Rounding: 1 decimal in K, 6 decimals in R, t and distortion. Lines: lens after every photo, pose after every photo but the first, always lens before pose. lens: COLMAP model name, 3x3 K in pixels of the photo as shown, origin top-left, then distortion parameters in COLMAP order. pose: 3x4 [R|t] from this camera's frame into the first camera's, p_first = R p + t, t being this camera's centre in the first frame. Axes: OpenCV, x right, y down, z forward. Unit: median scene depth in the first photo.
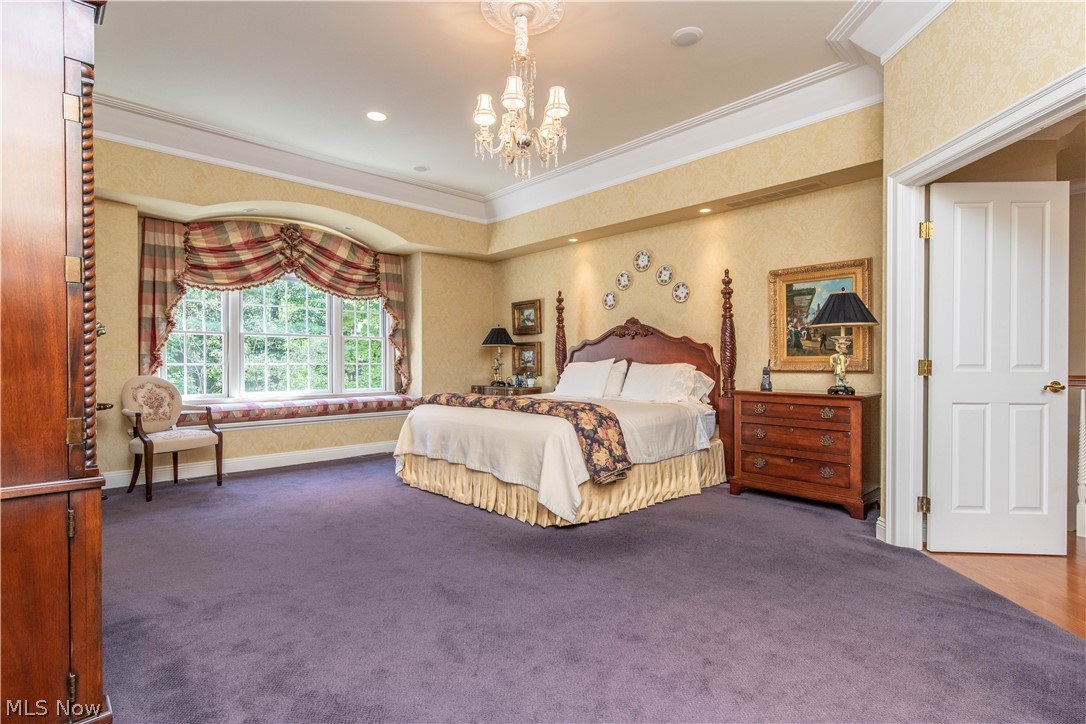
lens RADIAL K [[527.1, 0, 547.5], [0, 527.1, 362.8], [0, 0, 1]] dist [0.005728, -0.002682]
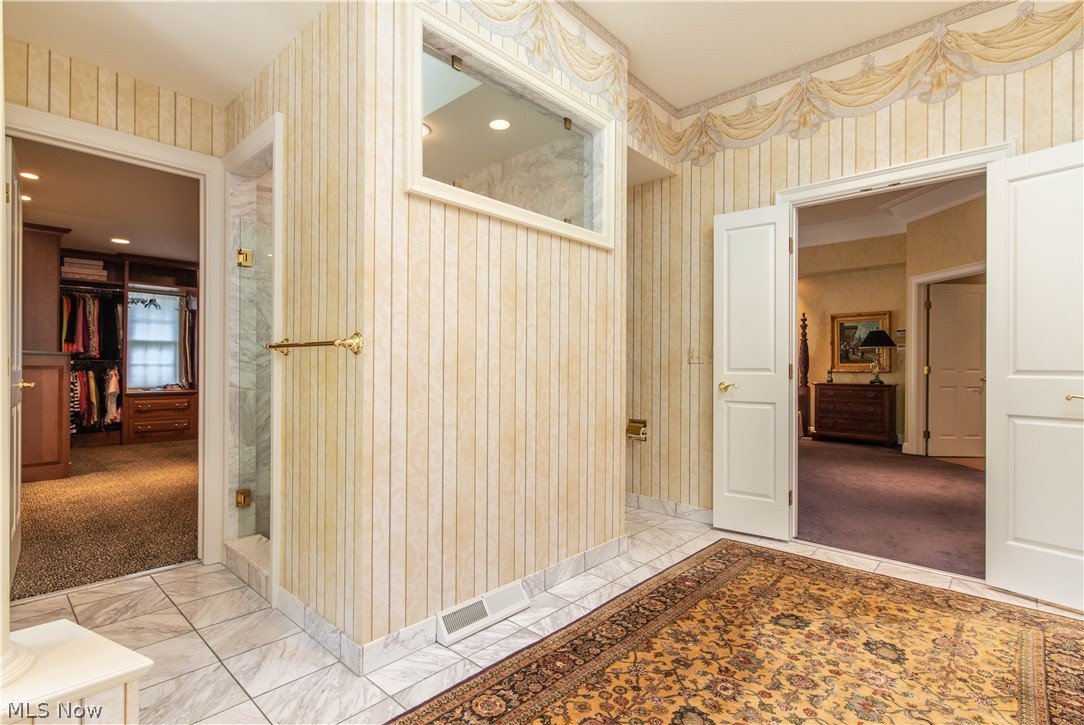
lens RADIAL K [[526.1, 0, 539.2], [0, 526.1, 361.9], [0, 0, 1]] dist [0.005728, -0.002682]
pose [[0.996767, 0.000956, 0.080338, -0.705863], [-0.000711, 0.999995, -0.003072, -0.011799], [-0.080341, 0.003005, 0.996763, -0.689149]]
